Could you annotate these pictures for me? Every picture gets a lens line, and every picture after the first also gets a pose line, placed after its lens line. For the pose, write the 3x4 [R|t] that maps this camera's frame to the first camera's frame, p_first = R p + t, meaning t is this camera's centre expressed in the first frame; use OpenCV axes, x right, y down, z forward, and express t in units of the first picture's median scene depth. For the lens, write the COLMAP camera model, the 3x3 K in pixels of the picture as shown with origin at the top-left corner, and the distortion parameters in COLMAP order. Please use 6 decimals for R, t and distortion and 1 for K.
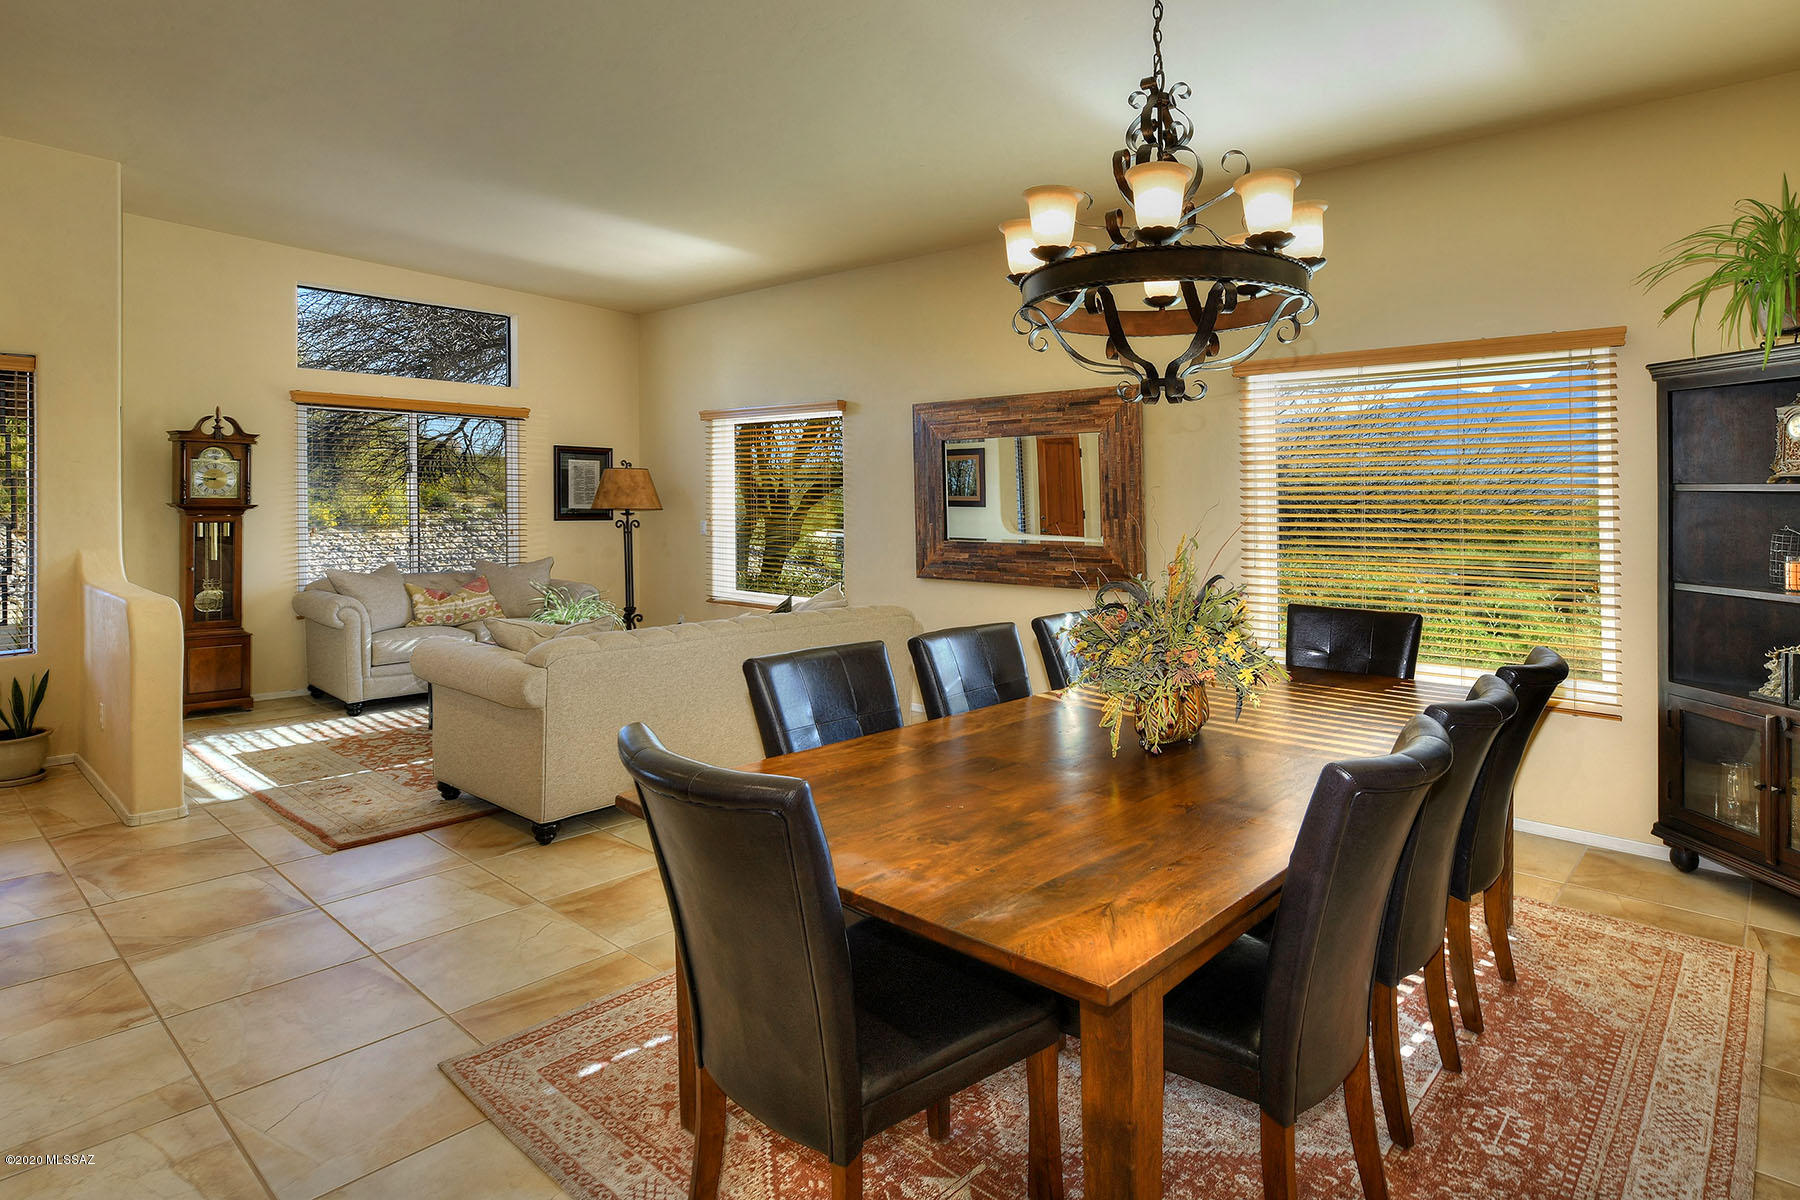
lens RADIAL K [[987.9, 0, 882.2], [0, 987.9, 641.3], [0, 0, 1]] dist [0.002980, 0.001434]
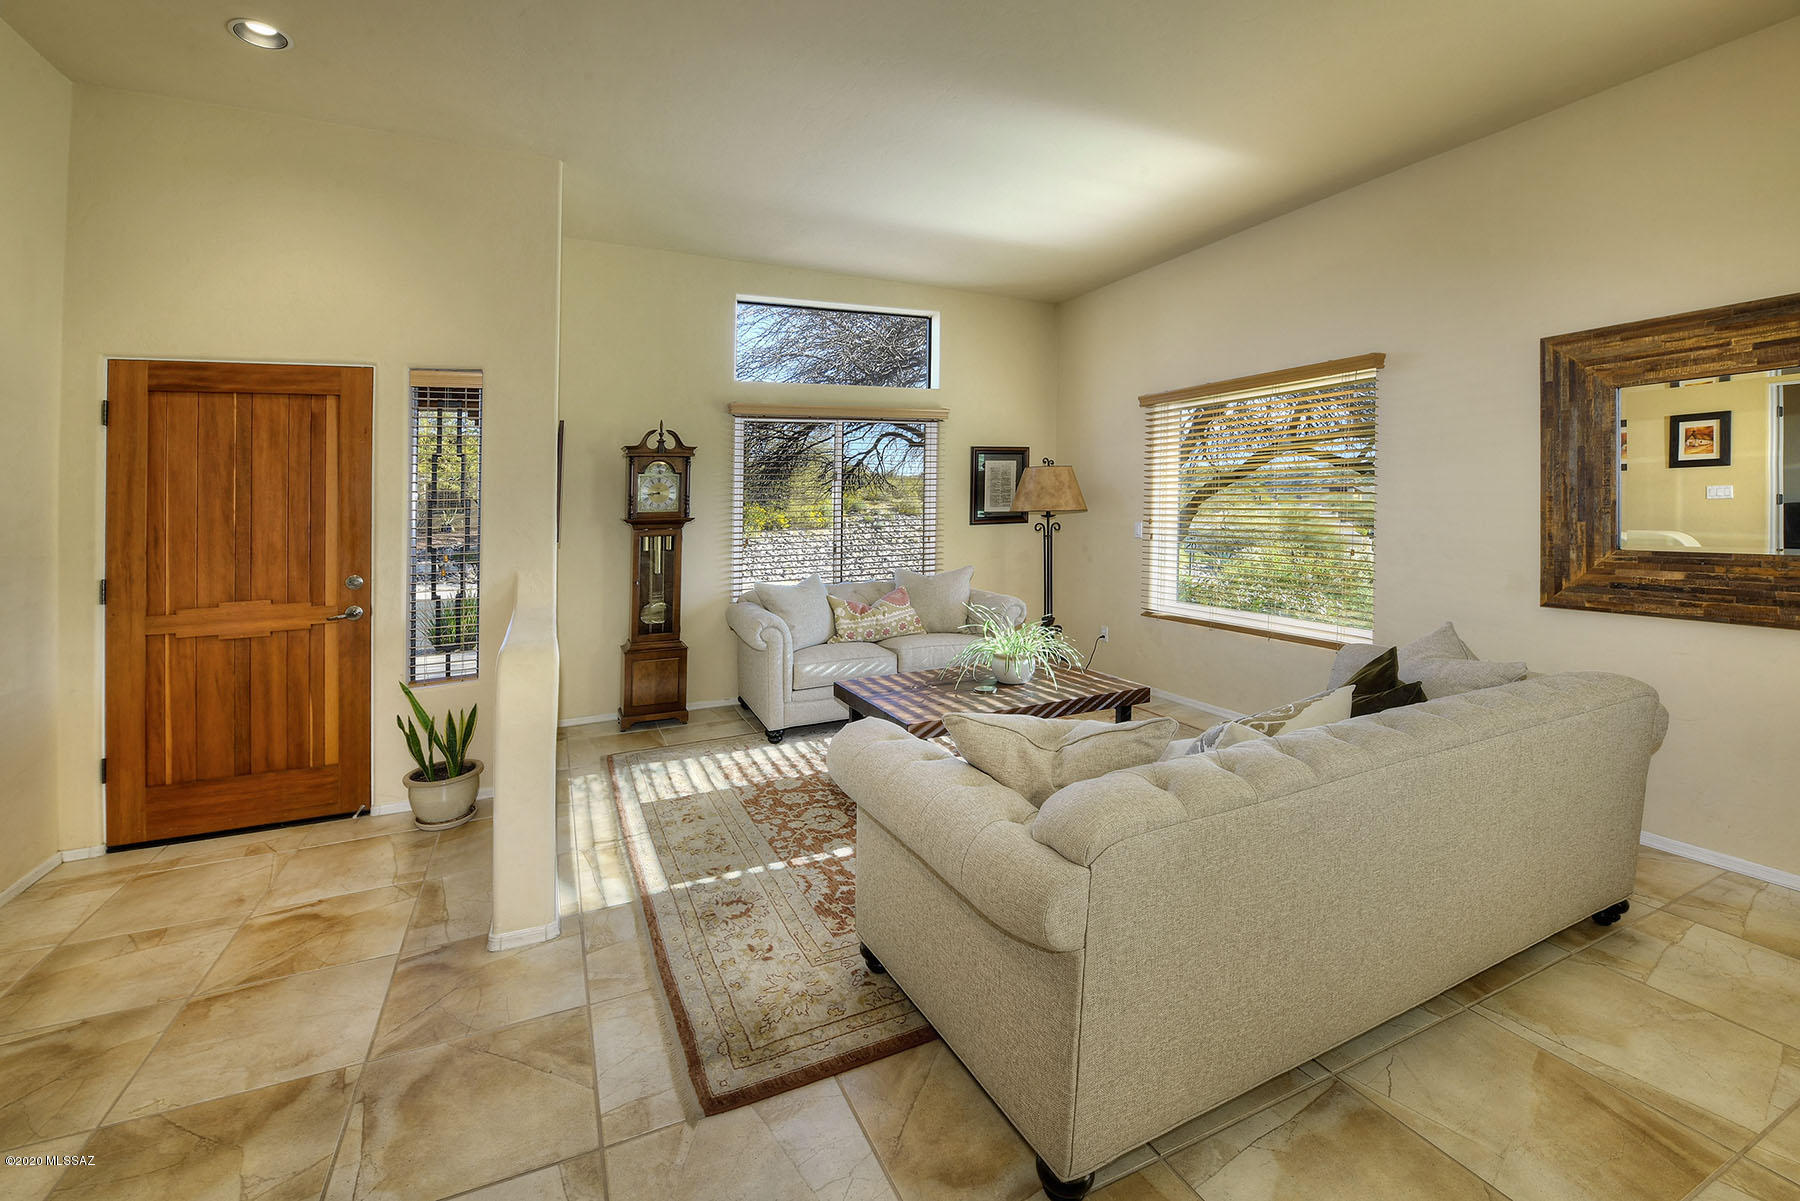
lens RADIAL K [[739.0, 0, 898.7], [0, 739.0, 603.1], [0, 0, 1]] dist [0.001401, -0.000096]
pose [[0.935957, 0.016793, -0.351715, -0.173374], [-0.018263, 0.999833, -0.000860, -0.054011], [0.351642, 0.007228, 0.936107, 0.368562]]
